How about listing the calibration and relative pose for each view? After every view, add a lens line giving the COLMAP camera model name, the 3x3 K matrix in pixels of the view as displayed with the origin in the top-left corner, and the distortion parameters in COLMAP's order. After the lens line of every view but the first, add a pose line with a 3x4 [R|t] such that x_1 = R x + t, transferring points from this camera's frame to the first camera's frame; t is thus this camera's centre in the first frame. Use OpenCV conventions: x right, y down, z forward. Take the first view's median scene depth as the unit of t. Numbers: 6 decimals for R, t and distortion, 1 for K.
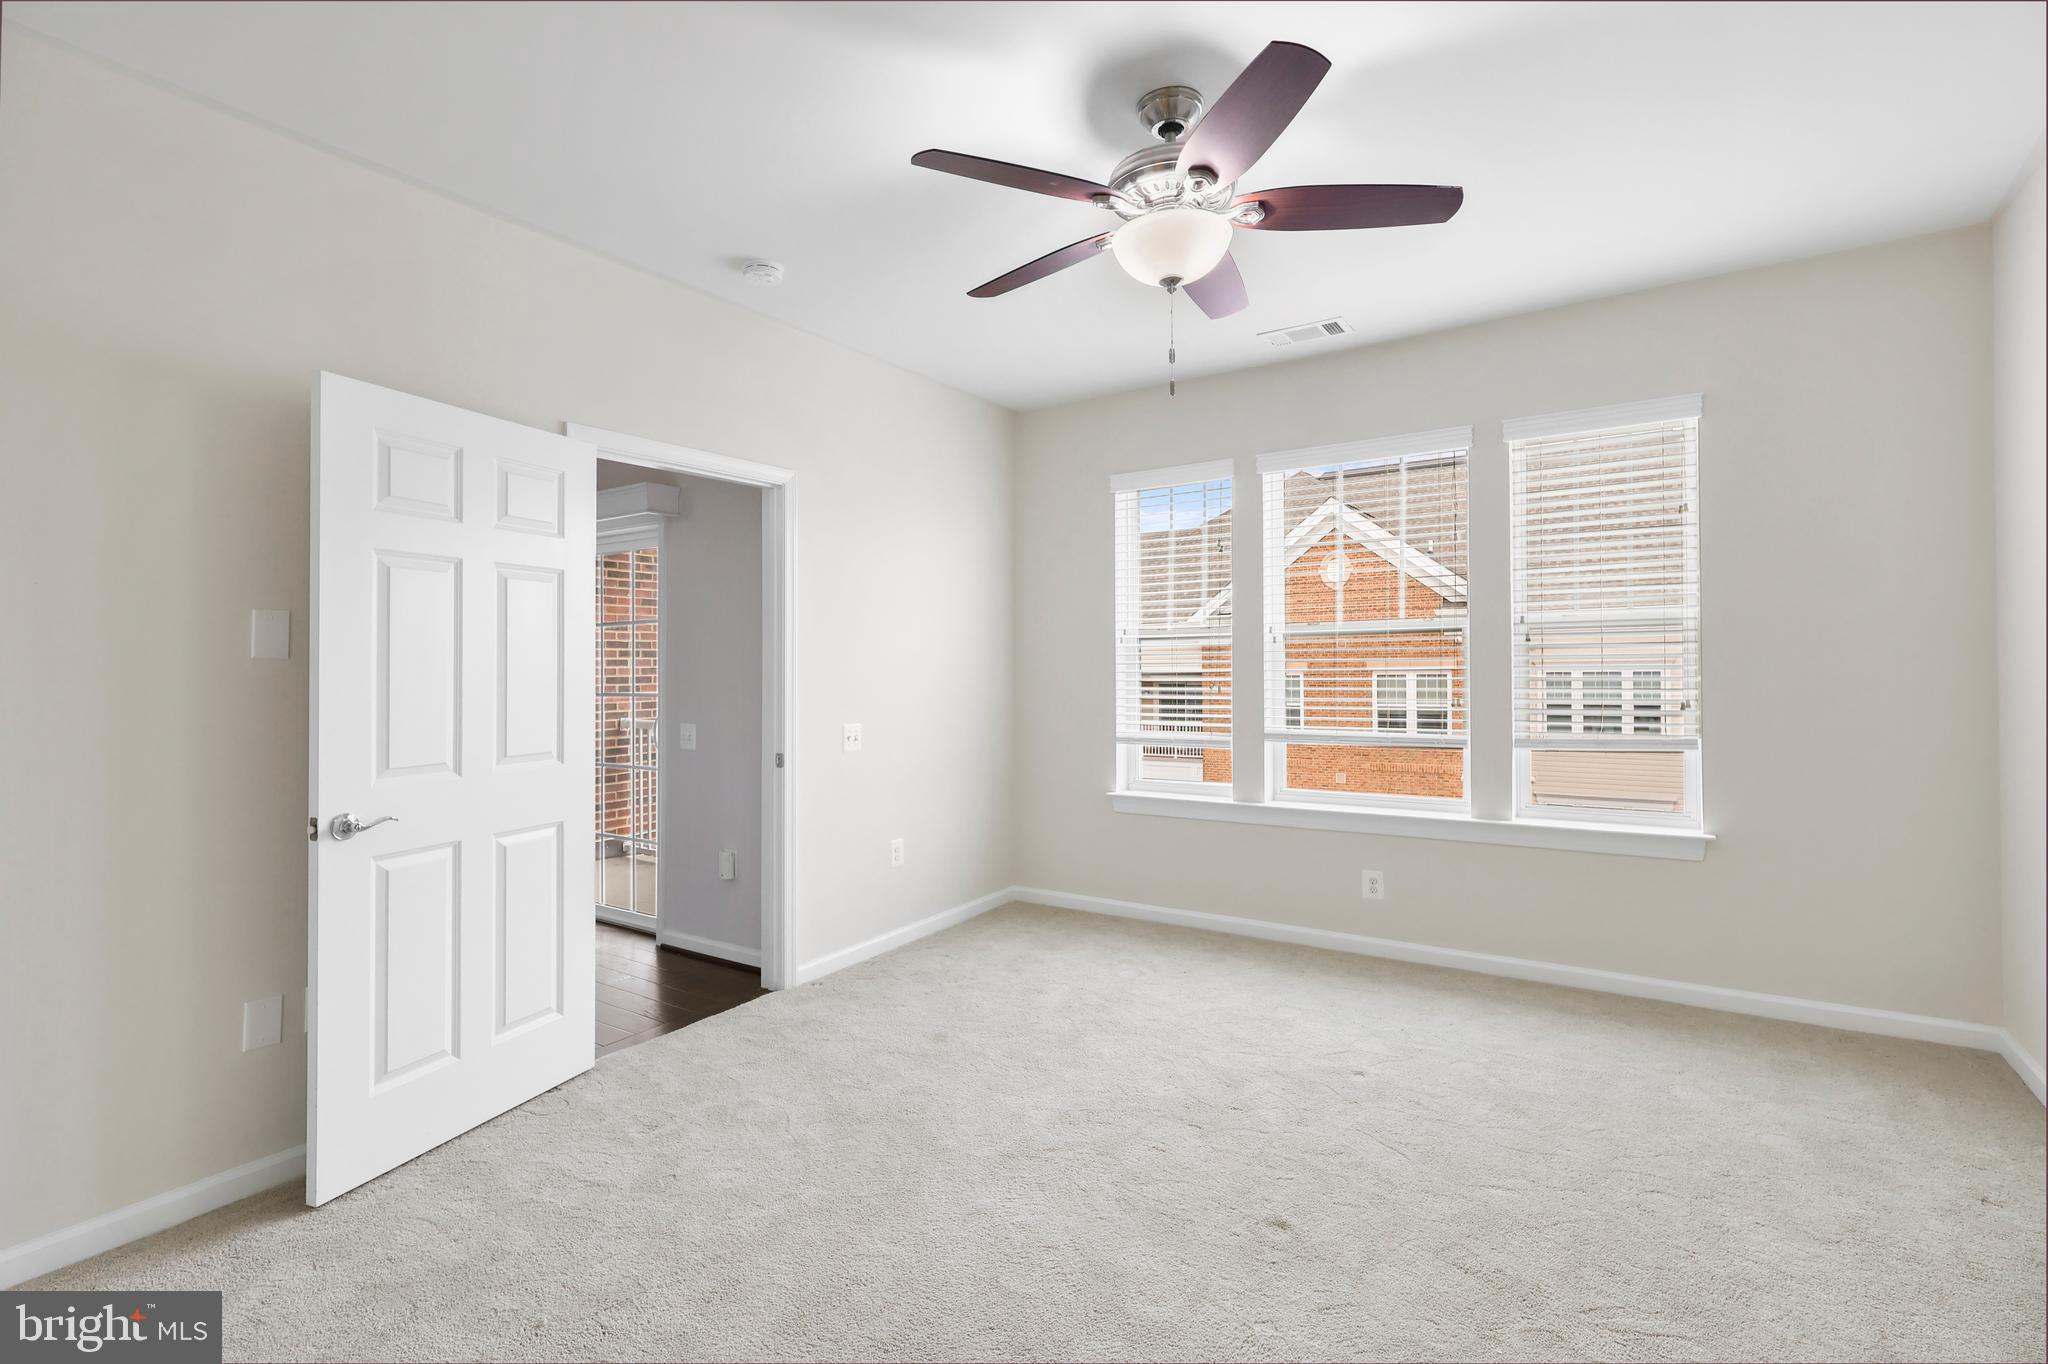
lens RADIAL K [[939.0, 0, 1052.2], [0, 939.0, 652.6], [0, 0, 1]] dist [-0.016924, 0.000434]
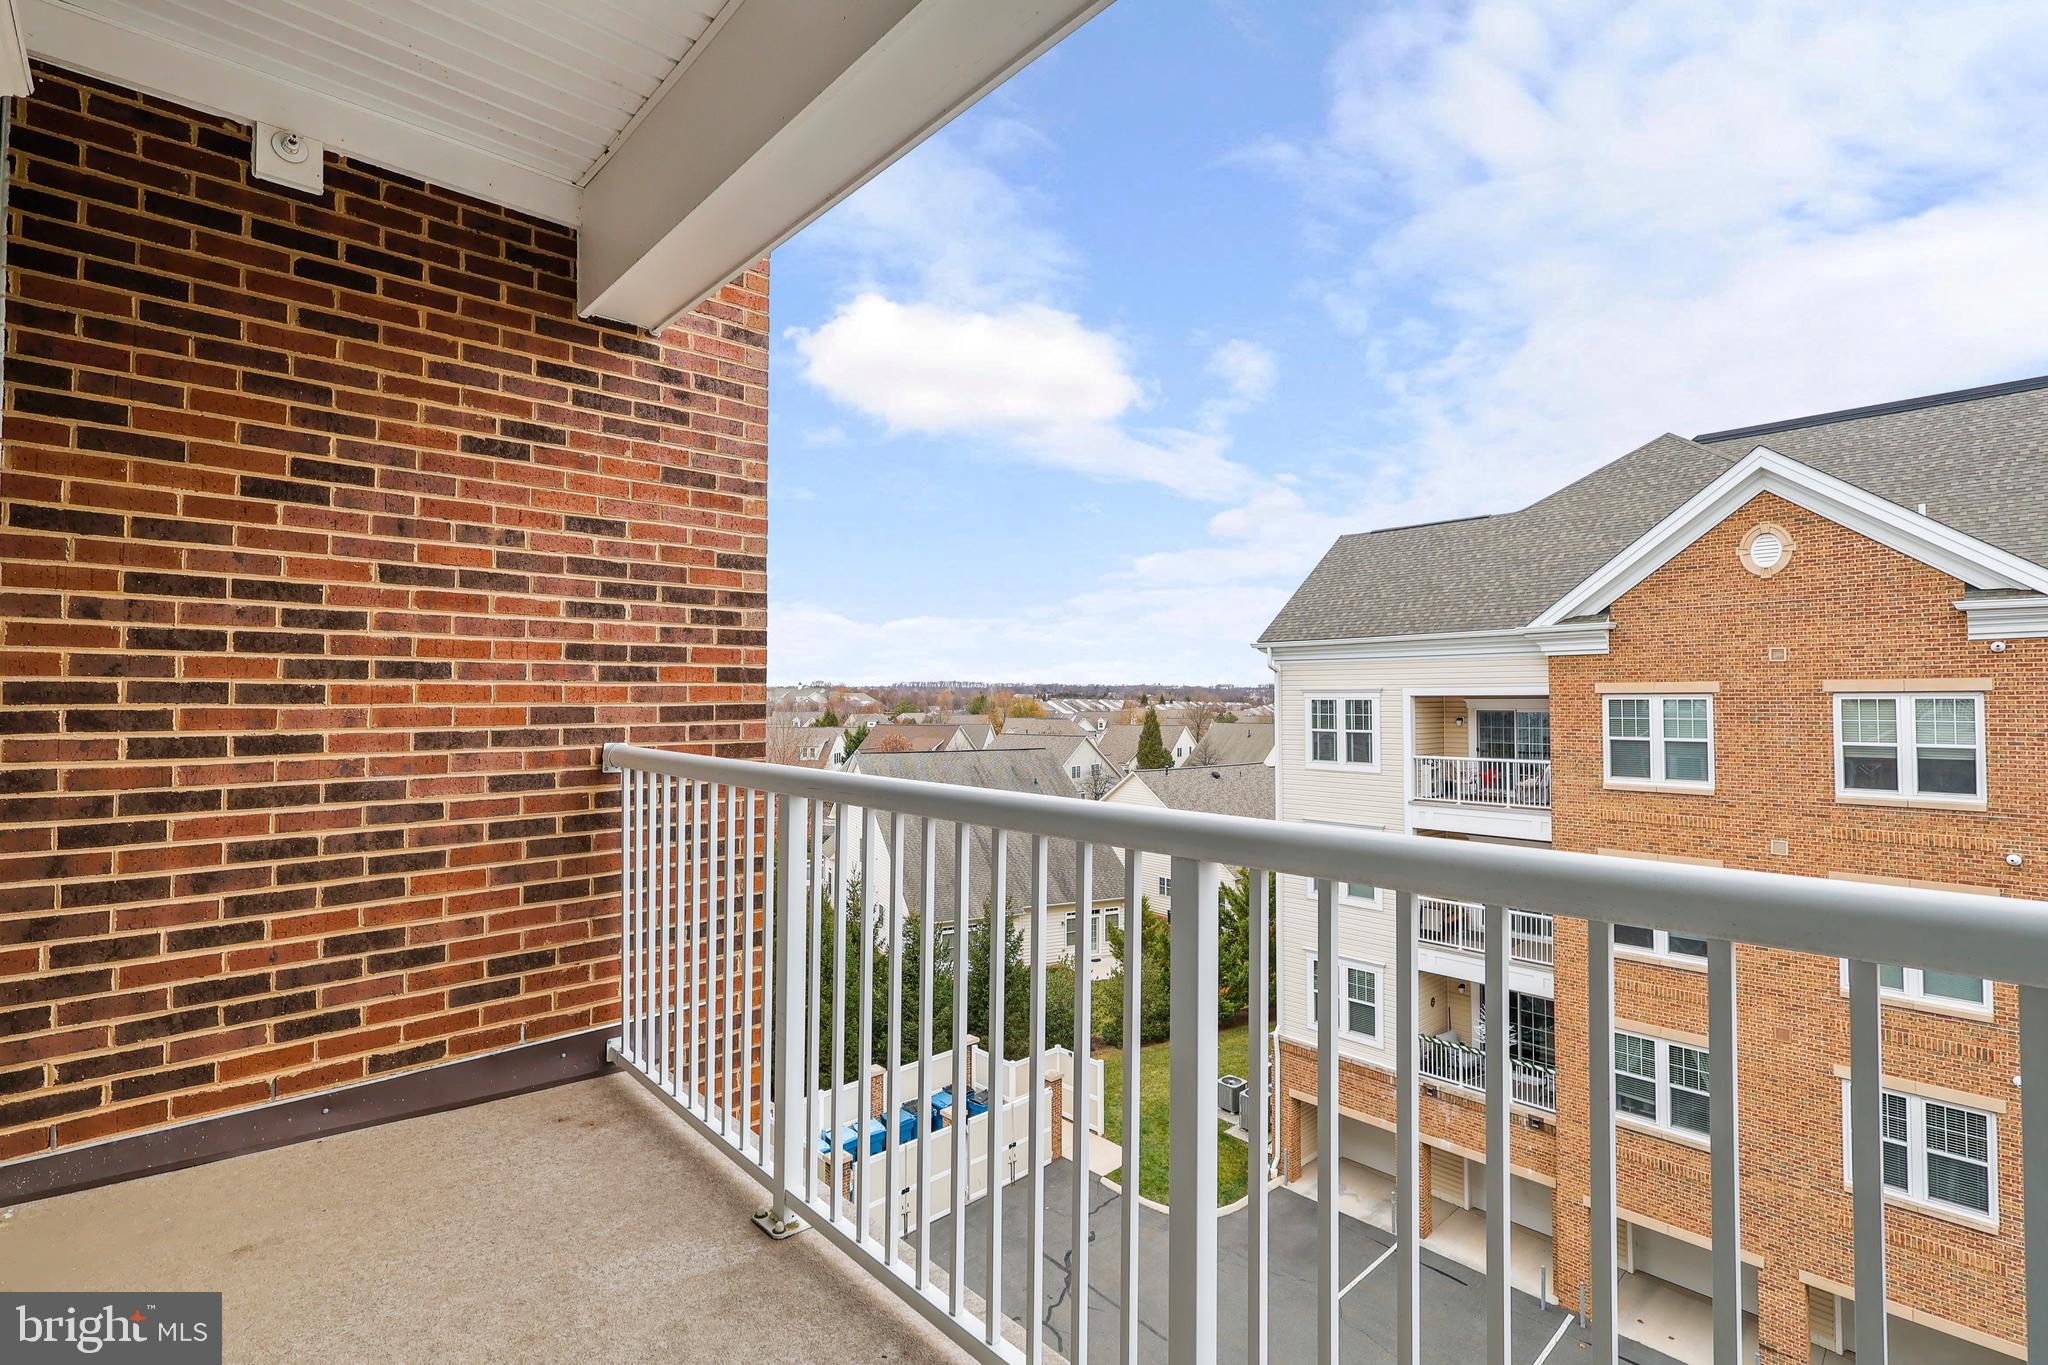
lens RADIAL K [[939.0, 0, 1025.1], [0, 939.0, 682.3], [0, 0, 1]] dist [-0.016924, 0.000434]
pose [[0.963280, -0.000337, -0.268500, -0.165620], [-0.000249, 0.999998, -0.002147, 0.043534], [0.268500, 0.002135, 0.963277, 0.642751]]
